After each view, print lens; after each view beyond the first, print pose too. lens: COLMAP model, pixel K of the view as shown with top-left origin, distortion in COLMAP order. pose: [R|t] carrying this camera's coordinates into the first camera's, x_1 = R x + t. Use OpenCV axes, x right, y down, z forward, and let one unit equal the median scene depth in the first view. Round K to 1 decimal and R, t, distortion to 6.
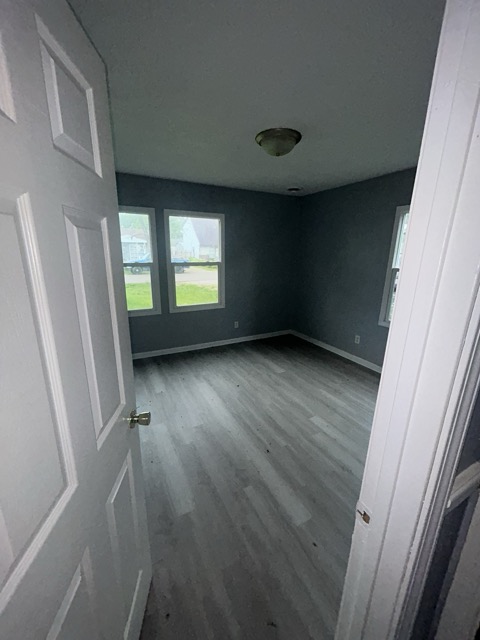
lens RADIAL K [[261.7, 0, 241.8], [0, 261.7, 318.5], [0, 0, 1]] dist [-0.000060, 0.000827]
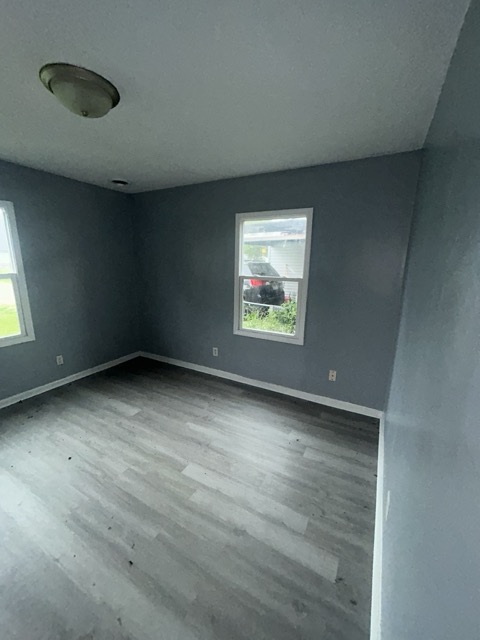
lens RADIAL K [[261.7, 0, 241.8], [0, 261.7, 318.5], [0, 0, 1]] dist [-0.000060, 0.000827]
pose [[0.834630, -0.117754, 0.538076, 0.034956], [0.133422, 0.991010, 0.009918, -0.044099], [-0.534407, 0.063514, 0.842838, 0.181947]]
